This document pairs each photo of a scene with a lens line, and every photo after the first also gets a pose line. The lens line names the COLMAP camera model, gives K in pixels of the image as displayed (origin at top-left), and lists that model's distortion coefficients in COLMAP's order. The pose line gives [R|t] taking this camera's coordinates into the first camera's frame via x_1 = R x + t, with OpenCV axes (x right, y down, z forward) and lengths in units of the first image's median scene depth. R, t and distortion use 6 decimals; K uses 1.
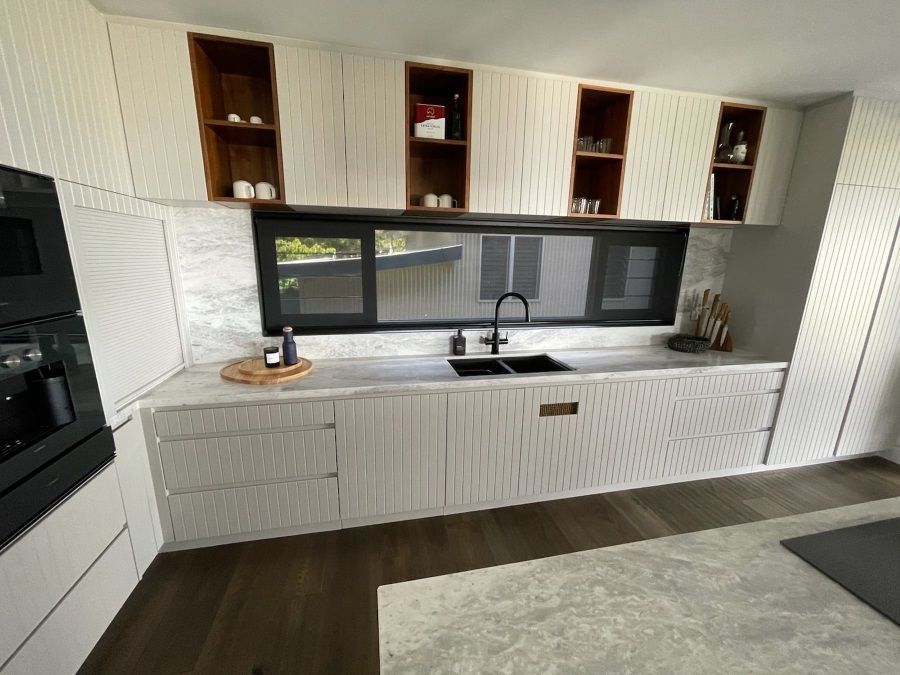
lens RADIAL K [[366.0, 0, 448.8], [0, 366.0, 338.6], [0, 0, 1]] dist [0.001613, 0.000131]
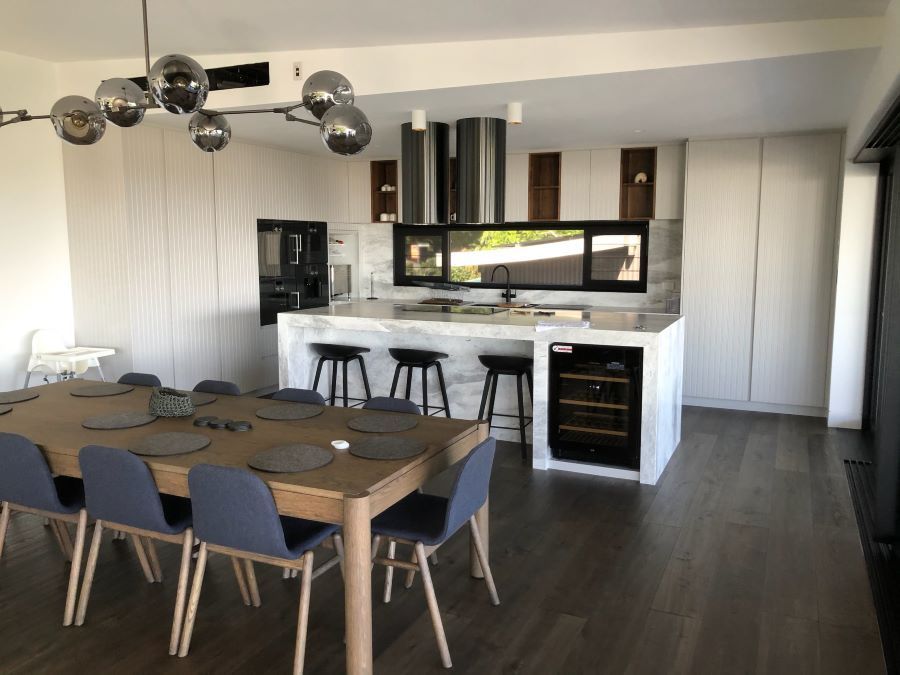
lens RADIAL K [[738.9, 0, 450.1], [0, 738.9, 337.7], [0, 0, 1]] dist [0.032761, -0.012474]
pose [[0.800297, 0.057370, -0.596853, 2.238277], [-0.126264, 0.989216, -0.074219, 0.554764], [0.586159, 0.134758, 0.798911, -2.059611]]
